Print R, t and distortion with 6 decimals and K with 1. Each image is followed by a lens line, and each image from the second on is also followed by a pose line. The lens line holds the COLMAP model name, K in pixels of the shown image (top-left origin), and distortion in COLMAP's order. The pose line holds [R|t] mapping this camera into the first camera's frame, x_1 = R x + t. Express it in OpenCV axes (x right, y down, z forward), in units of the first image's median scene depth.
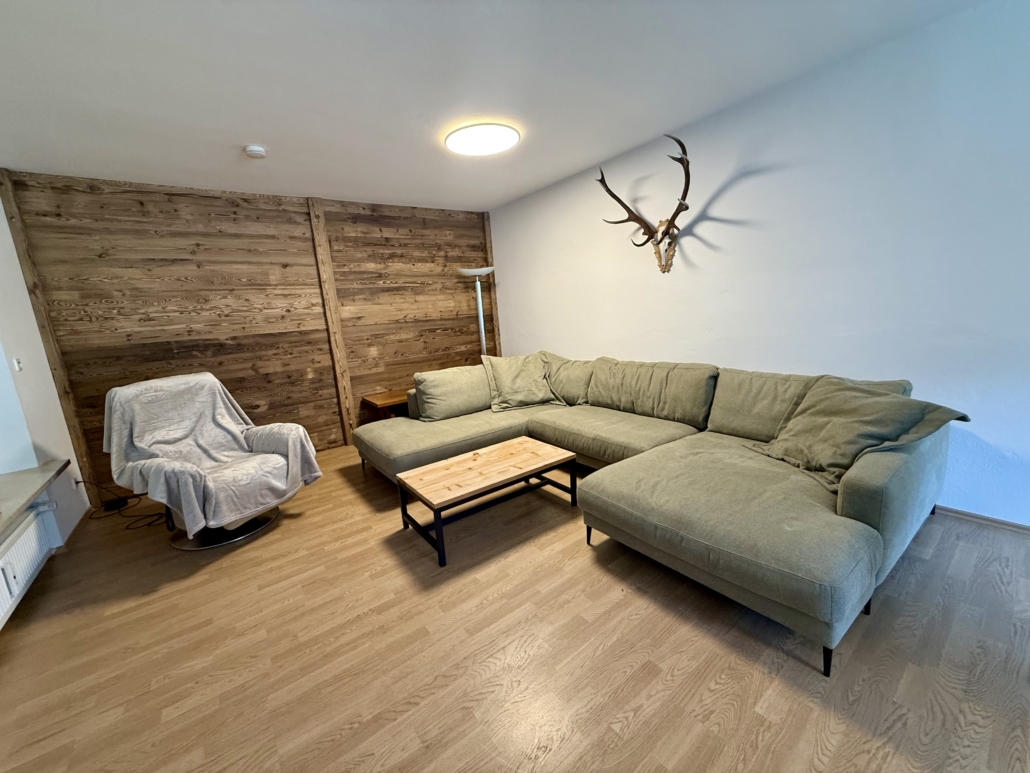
lens RADIAL K [[407.8, 0, 511.7], [0, 407.8, 386.8], [0, 0, 1]] dist [-0.001606, -0.000129]
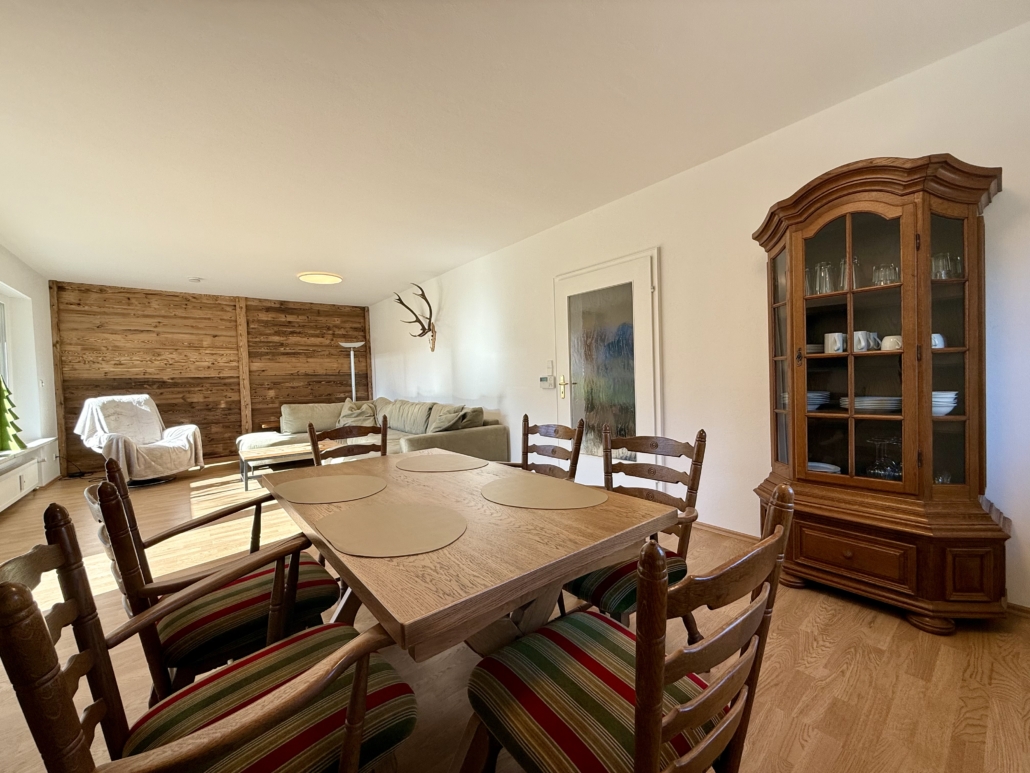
lens RADIAL K [[407.8, 0, 511.7], [0, 407.8, 386.8], [0, 0, 1]] dist [-0.001606, -0.000129]
pose [[0.998195, 0.045114, 0.039636, 0.538458], [-0.037962, 0.985460, -0.165610, 0.117147], [-0.046531, 0.163806, 0.985395, -0.584258]]
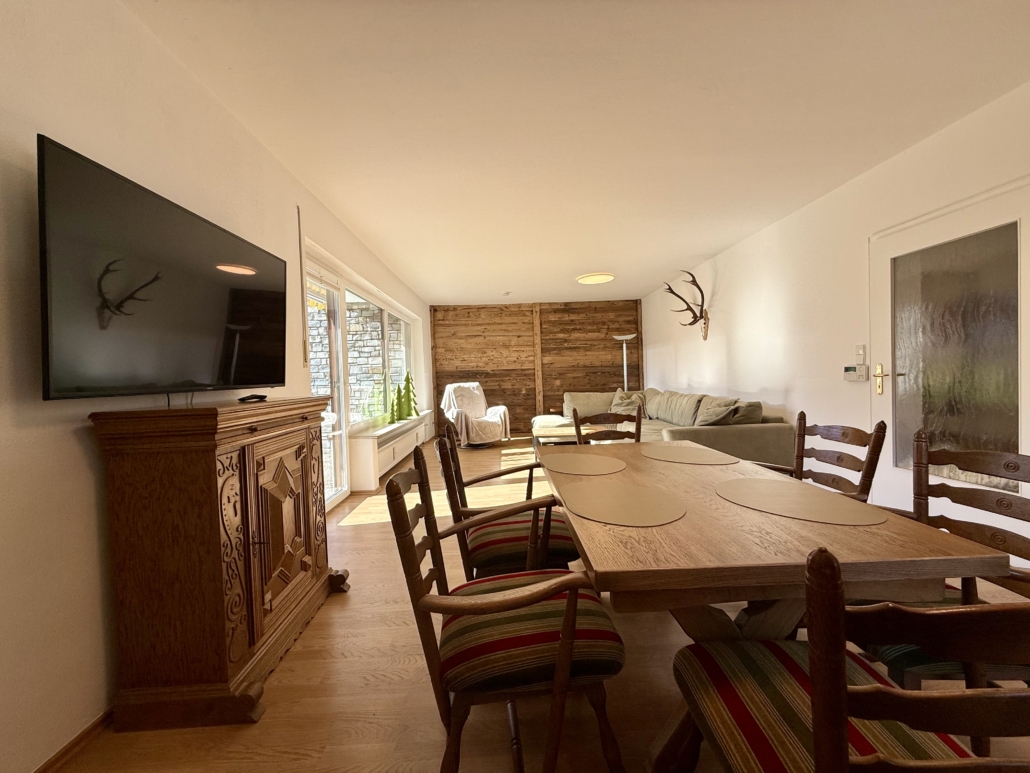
lens RADIAL K [[407.8, 0, 511.7], [0, 407.8, 386.8], [0, 0, 1]] dist [-0.001606, -0.000129]
pose [[0.813762, 0.063730, -0.577694, 0.578541], [-0.136384, 0.987155, -0.083214, 0.117902], [0.564971, 0.146504, 0.812001, -0.604892]]
